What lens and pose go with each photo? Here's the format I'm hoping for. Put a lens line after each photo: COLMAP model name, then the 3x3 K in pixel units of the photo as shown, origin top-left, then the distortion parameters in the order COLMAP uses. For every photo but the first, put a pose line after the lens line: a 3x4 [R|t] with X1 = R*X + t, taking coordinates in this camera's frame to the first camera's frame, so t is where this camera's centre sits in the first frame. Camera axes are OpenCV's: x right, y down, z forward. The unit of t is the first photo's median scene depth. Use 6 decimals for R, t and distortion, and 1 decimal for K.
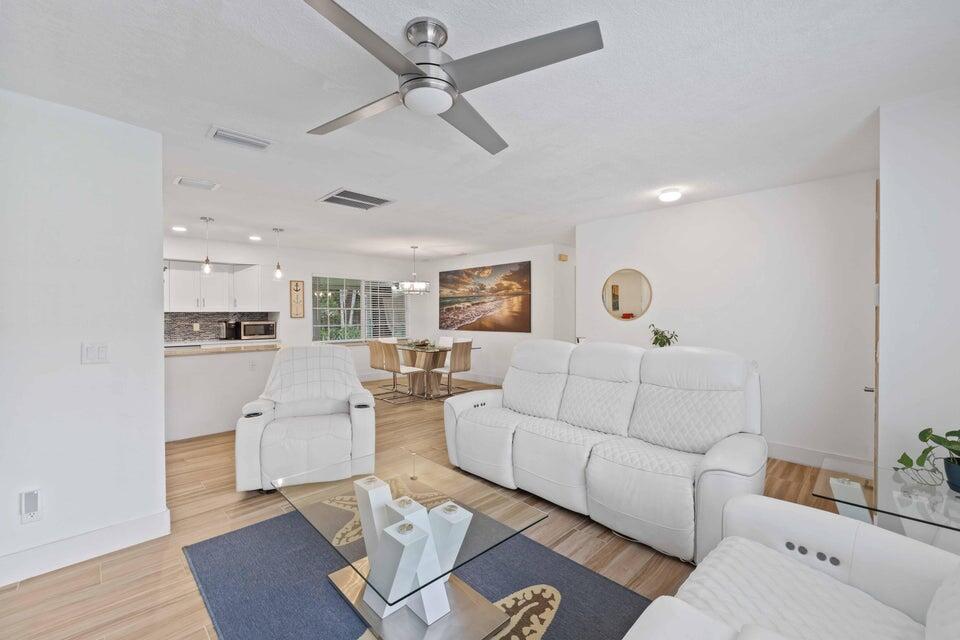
lens RADIAL K [[409.1, 0, 480.5], [0, 409.1, 311.5], [0, 0, 1]] dist [0.000268, -0.000032]
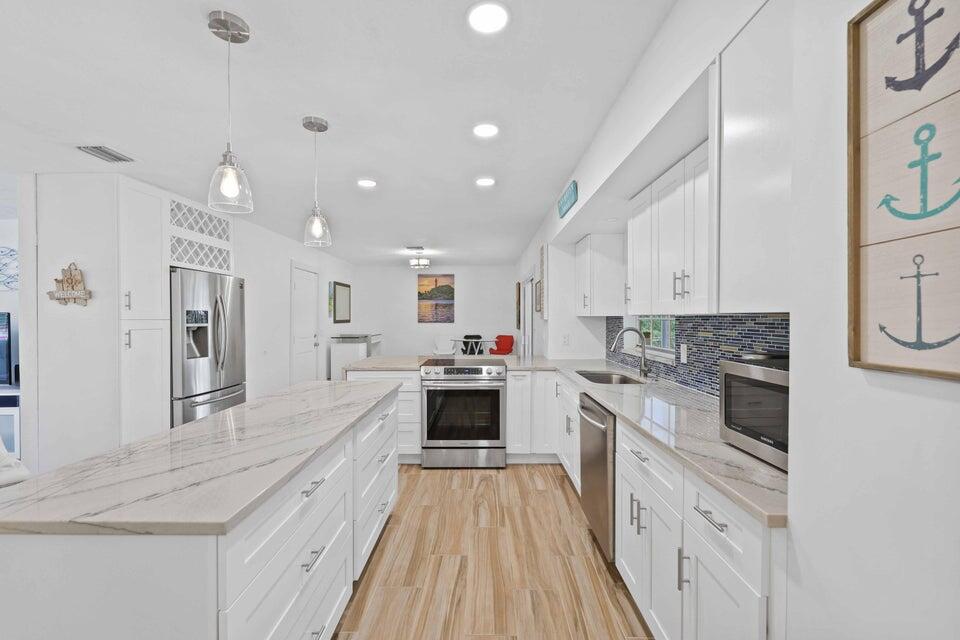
lens RADIAL K [[409.1, 0, 478.0], [0, 409.1, 320.0], [0, 0, 1]] dist [0.000268, -0.000032]
pose [[-0.709990, 0.012069, -0.704108, -0.299590], [0.009471, 0.999926, 0.007589, 0.000902], [0.704148, -0.001281, -0.710052, 0.945213]]
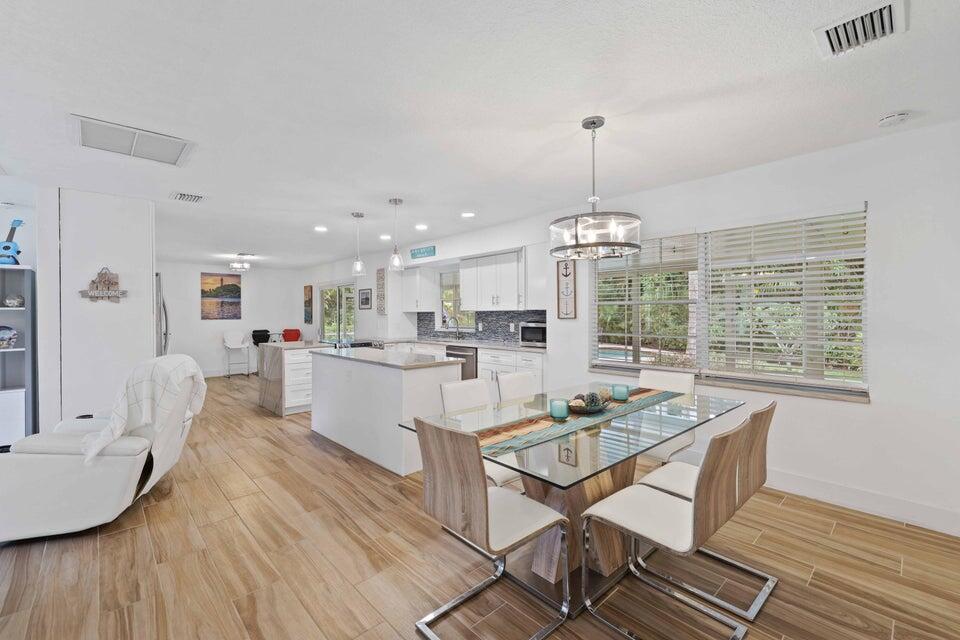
lens RADIAL K [[409.1, 0, 474.3], [0, 409.1, 314.0], [0, 0, 1]] dist [0.000268, -0.000032]
pose [[-0.031276, 0.006764, -0.999488, 0.173114], [0.012129, 0.999906, 0.006387, 0.001757], [0.999437, -0.011923, -0.031355, 0.833630]]
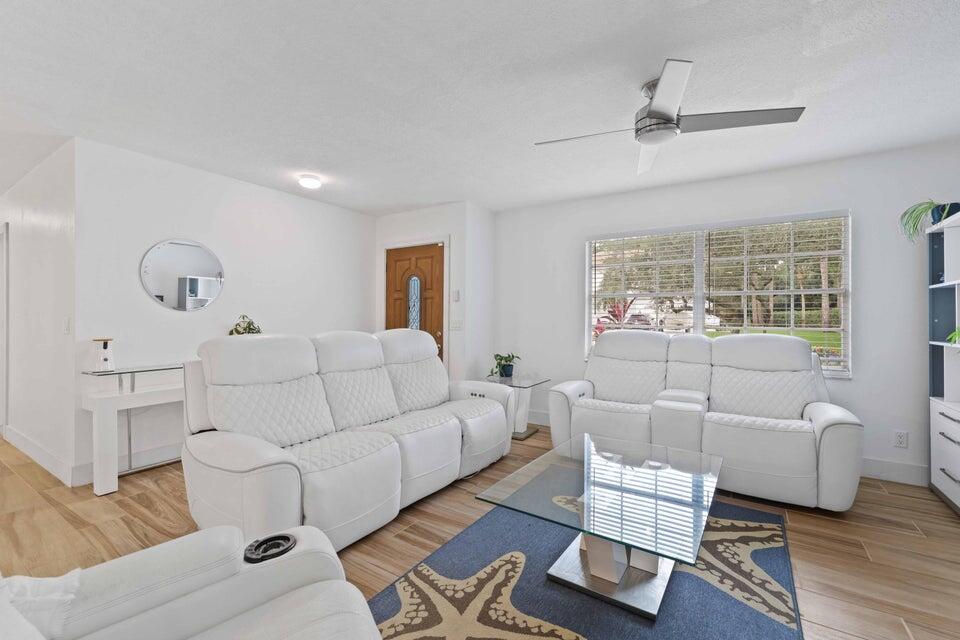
lens RADIAL K [[409.1, 0, 478.3], [0, 409.1, 314.0], [0, 0, 1]] dist [0.000268, -0.000032]
pose [[-0.214165, 0.012141, 0.976722, -0.296219], [-0.004032, 0.999903, -0.013313, 0.022845], [-0.976789, -0.006790, -0.214096, 0.415557]]
